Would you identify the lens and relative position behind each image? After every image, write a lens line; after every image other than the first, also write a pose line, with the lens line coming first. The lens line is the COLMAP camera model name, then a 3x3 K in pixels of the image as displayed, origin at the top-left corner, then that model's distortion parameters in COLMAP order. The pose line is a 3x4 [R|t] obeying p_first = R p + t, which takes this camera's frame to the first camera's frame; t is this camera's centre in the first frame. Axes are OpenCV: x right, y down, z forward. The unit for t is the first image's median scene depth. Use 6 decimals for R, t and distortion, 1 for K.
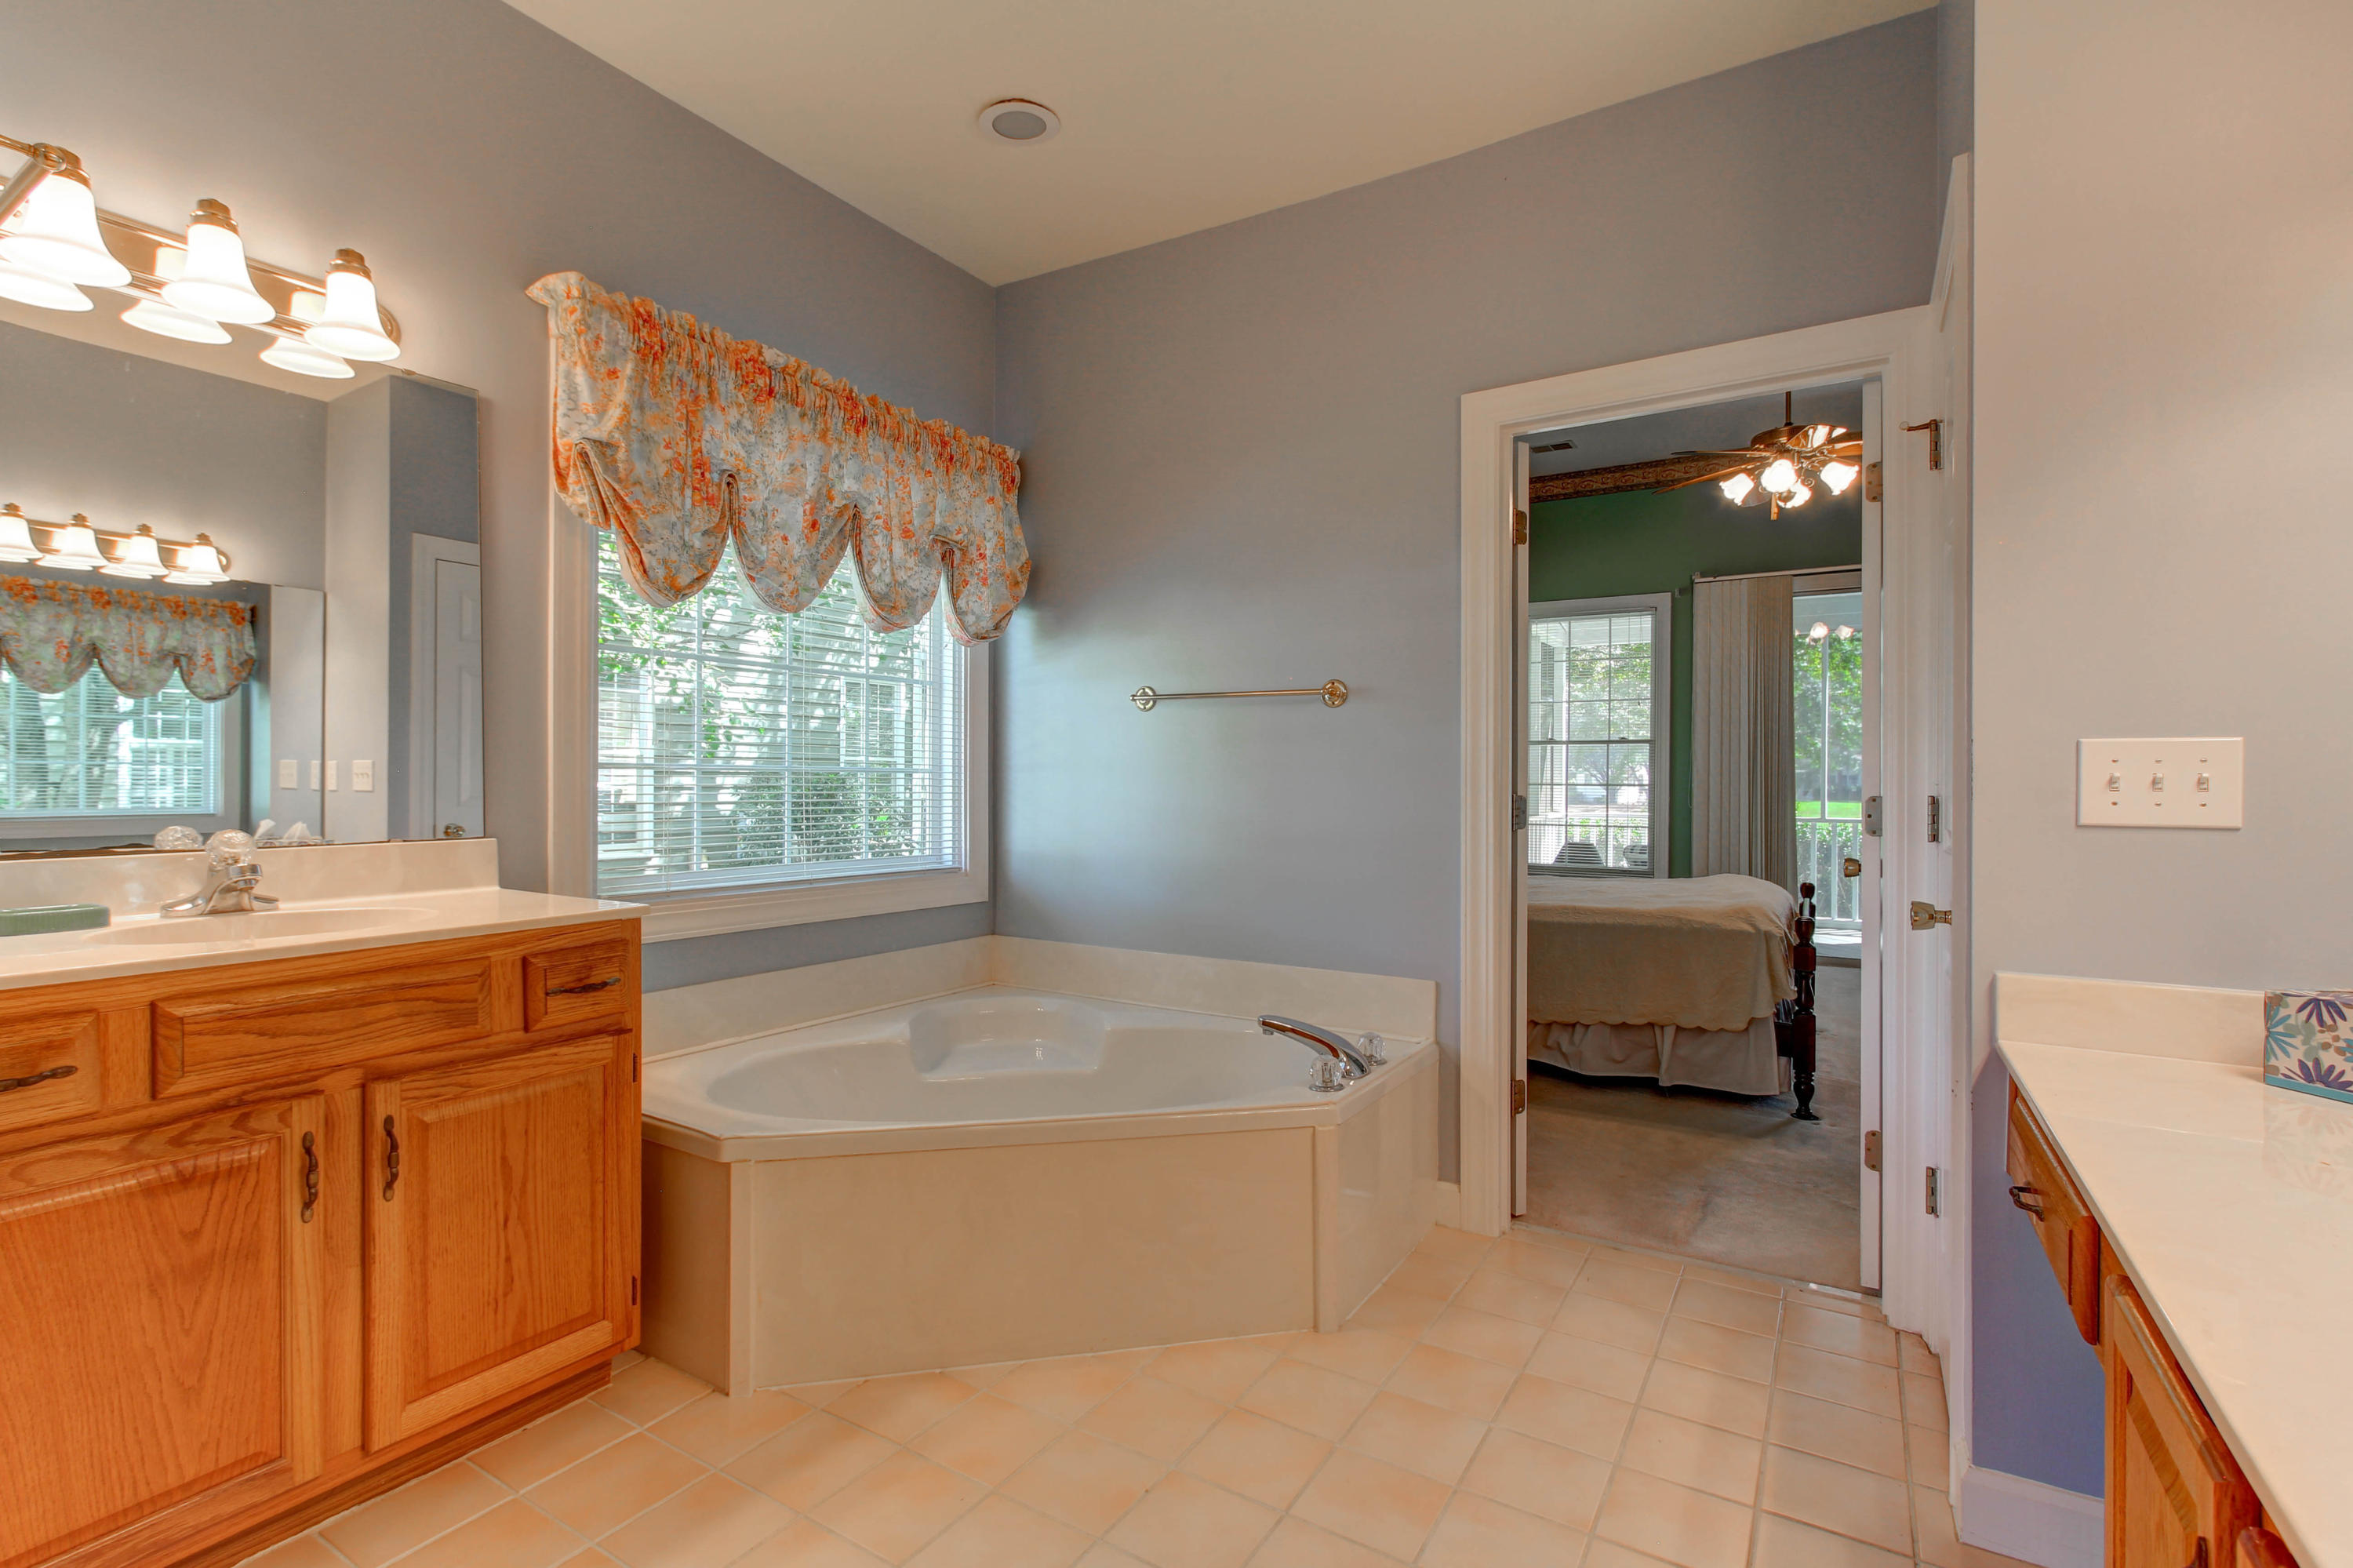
lens RADIAL K [[1099.2, 0, 1168.6], [0, 1099.2, 788.9], [0, 0, 1]] dist [-0.002431, 0.000532]
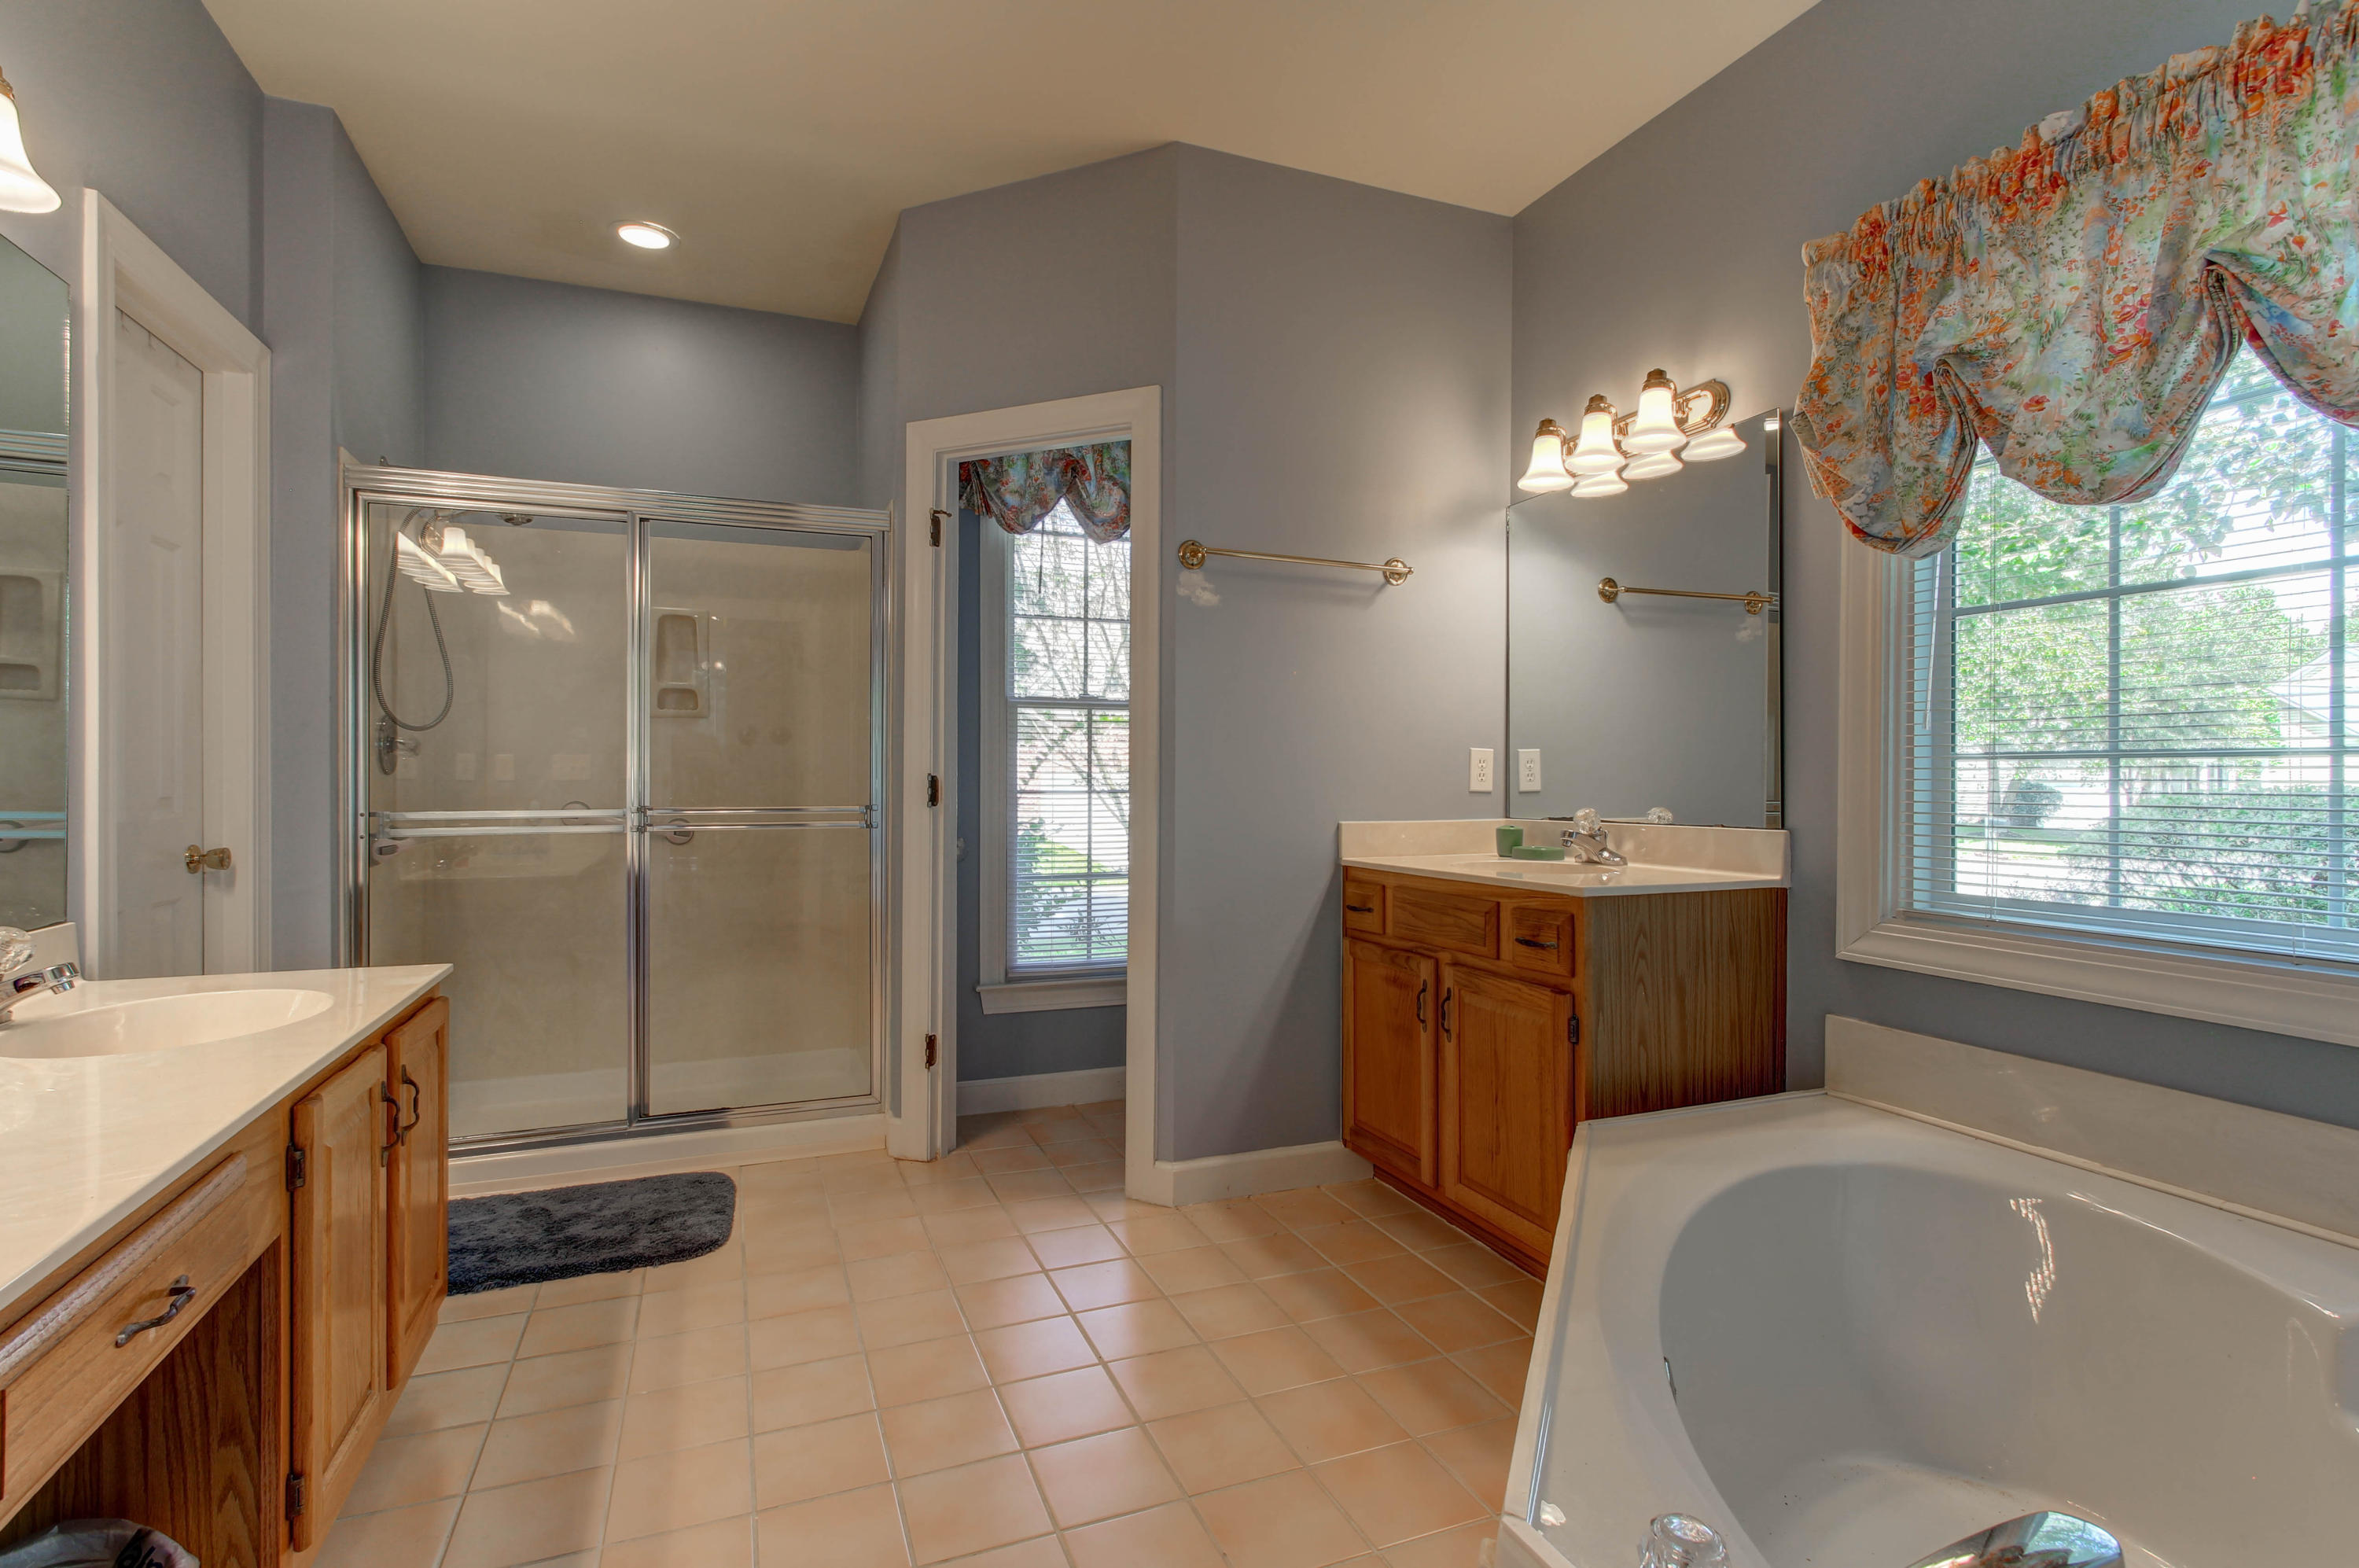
lens RADIAL K [[1102.0, 0, 1171.6], [0, 1102.0, 788.9], [0, 0, 1]] dist [-0.002431, 0.000532]
pose [[-0.592700, 0.002961, -0.805418, 0.707267], [-0.007905, 0.999924, 0.009493, 0.000441], [0.805385, 0.011993, -0.592631, 1.419515]]
